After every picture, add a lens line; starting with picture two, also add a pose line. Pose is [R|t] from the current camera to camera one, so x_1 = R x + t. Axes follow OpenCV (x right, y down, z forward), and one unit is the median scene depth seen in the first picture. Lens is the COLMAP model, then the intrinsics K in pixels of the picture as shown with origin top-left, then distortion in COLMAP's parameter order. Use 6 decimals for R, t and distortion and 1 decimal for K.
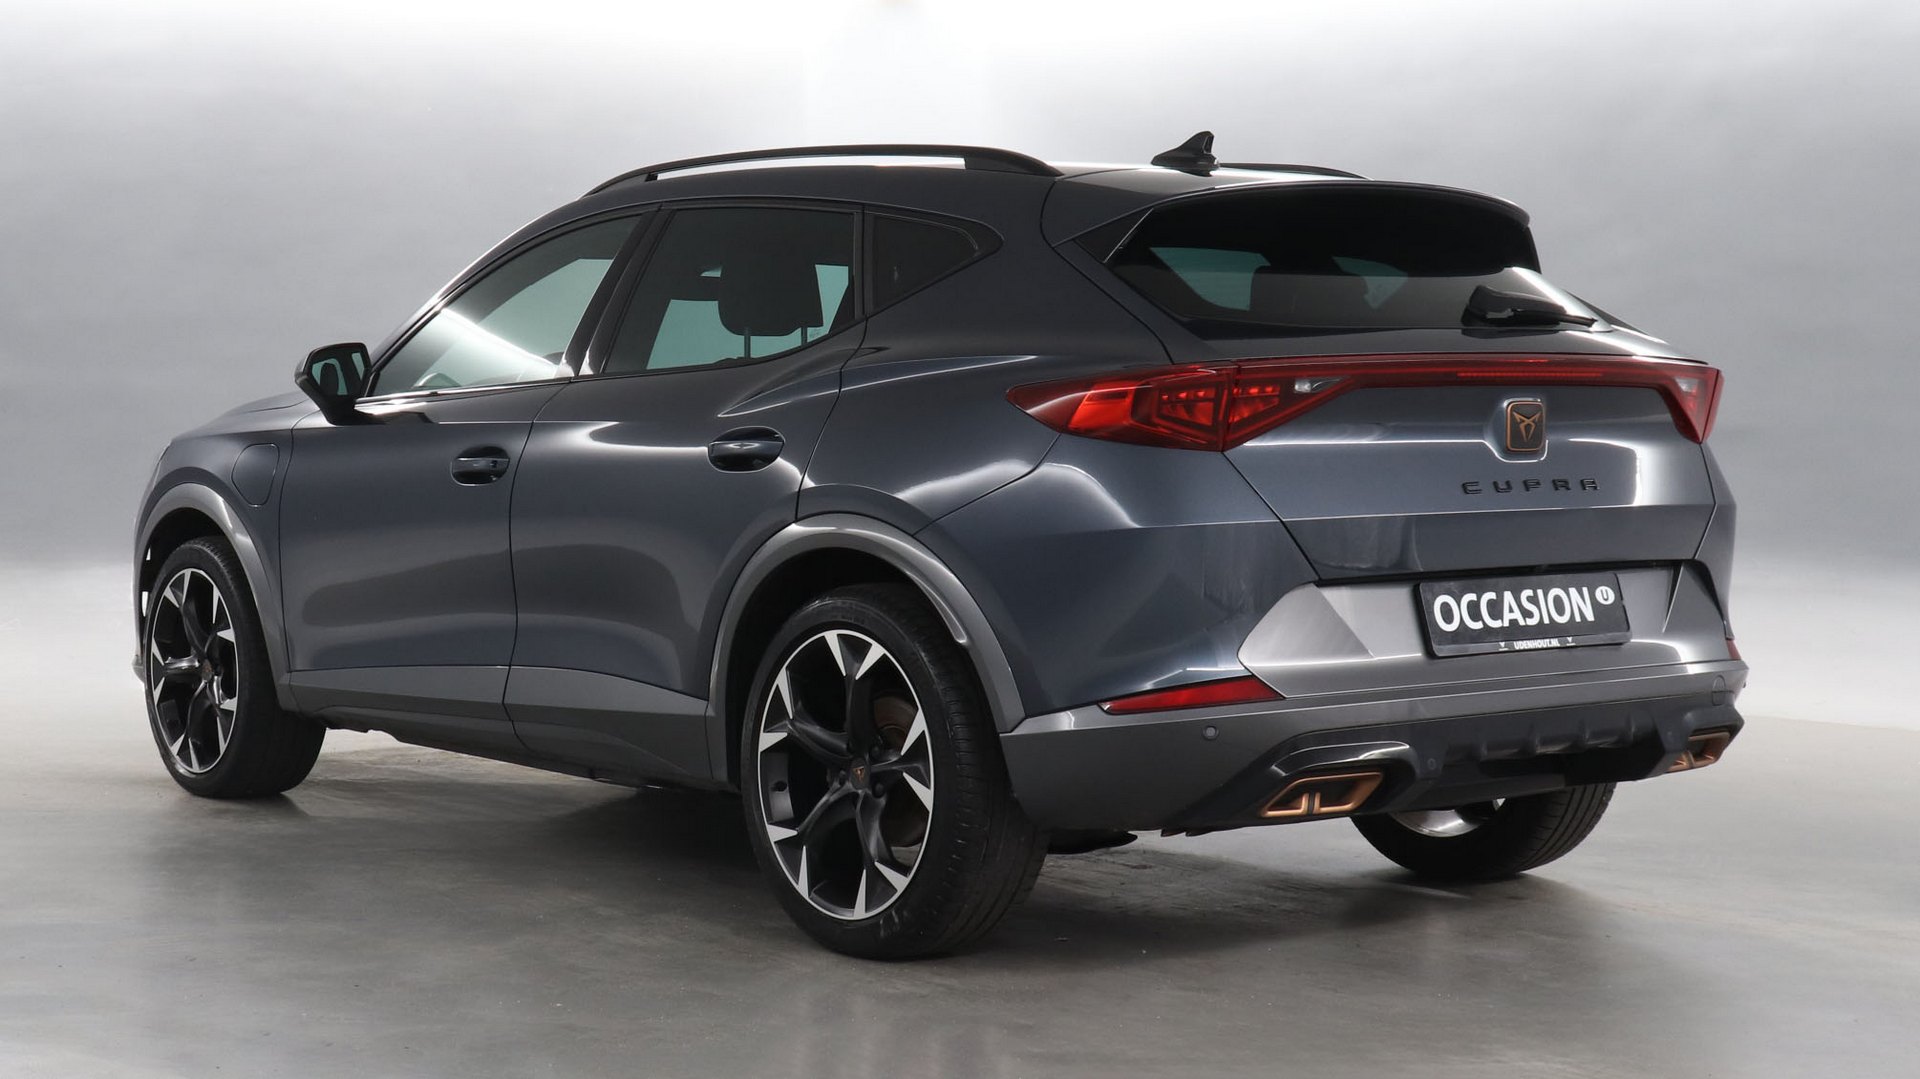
lens RADIAL K [[2944.8, 0, 955.7], [0, 2944.8, 535.0], [0, 0, 1]] dist [0.004745, 0.000000]
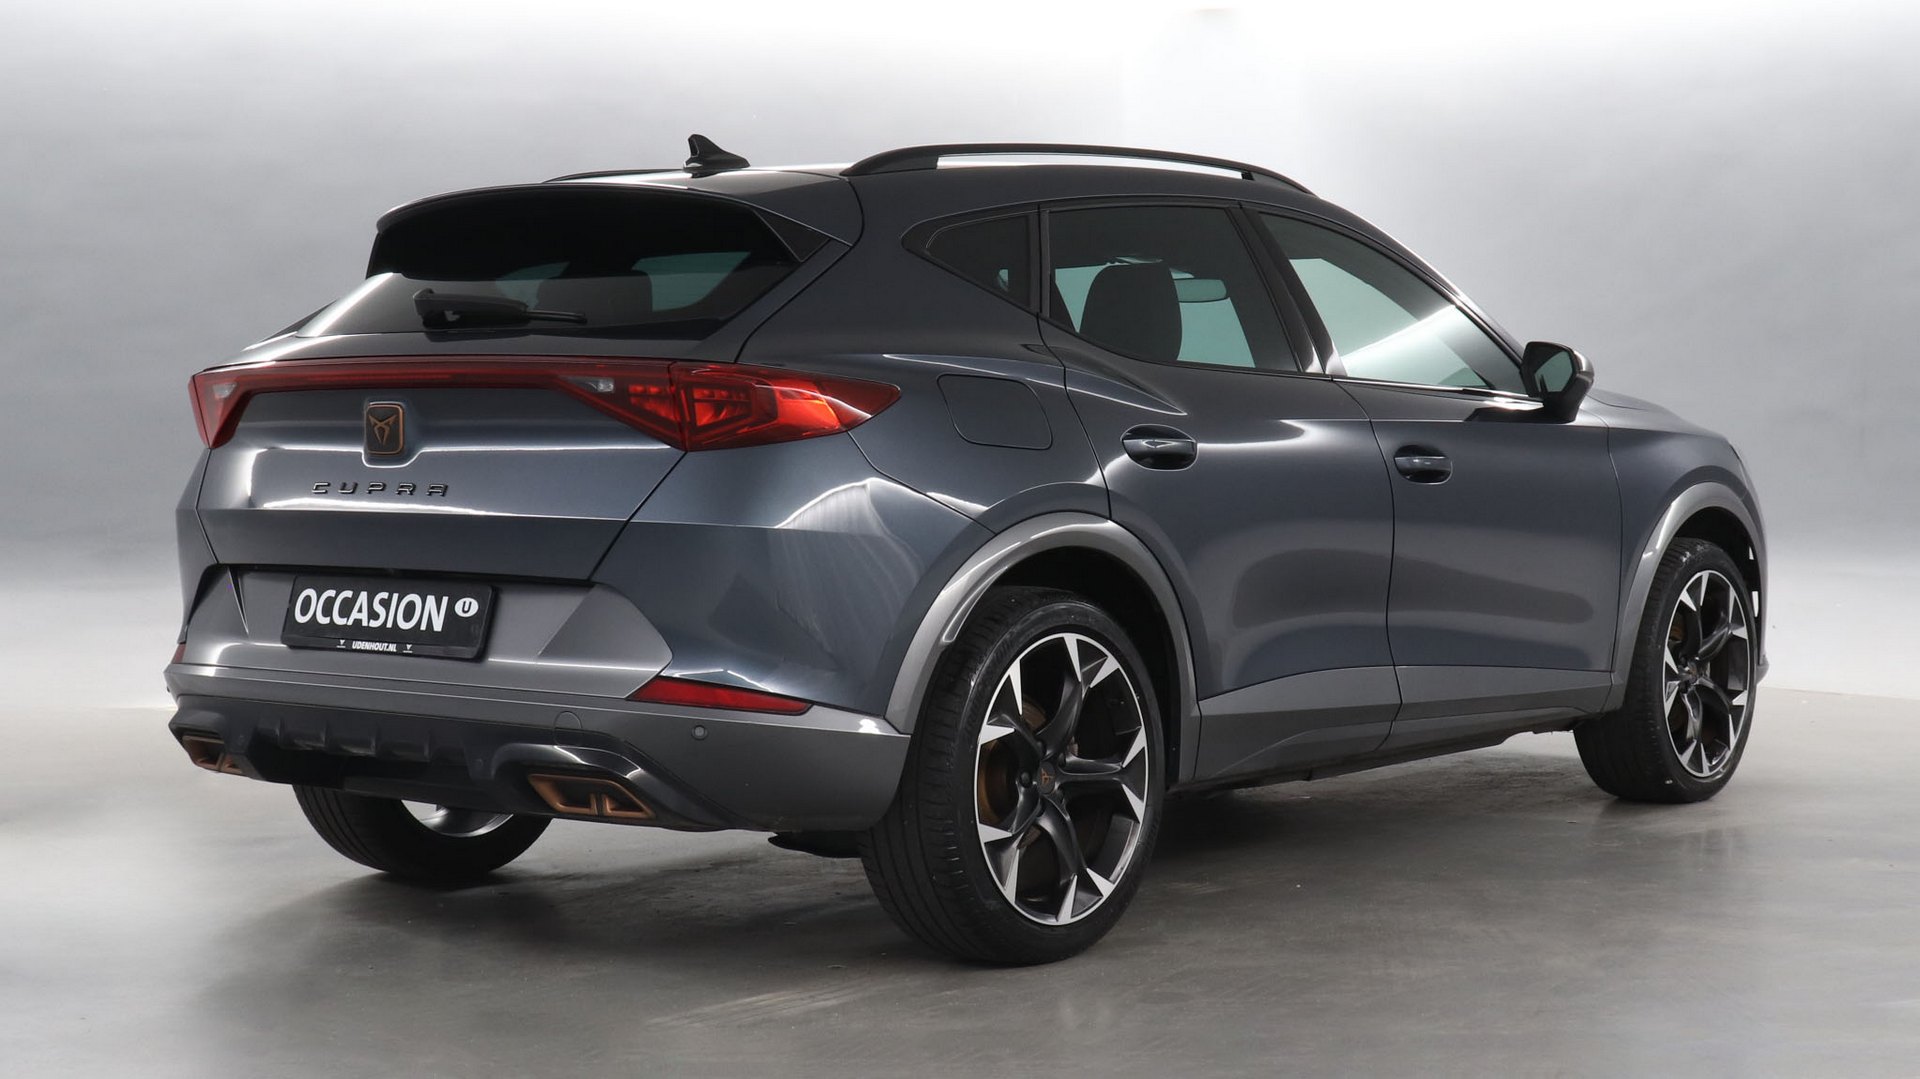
lens RADIAL K [[2944.8, 0, 940.7], [0, 2944.8, 544.4], [0, 0, 1]] dist [0.004745, 0.000000]
pose [[0.208661, 0.043852, -0.977004, 1.208593], [-0.038322, 0.998594, 0.036637, -0.041525], [0.977237, 0.029796, 0.210048, 0.971219]]
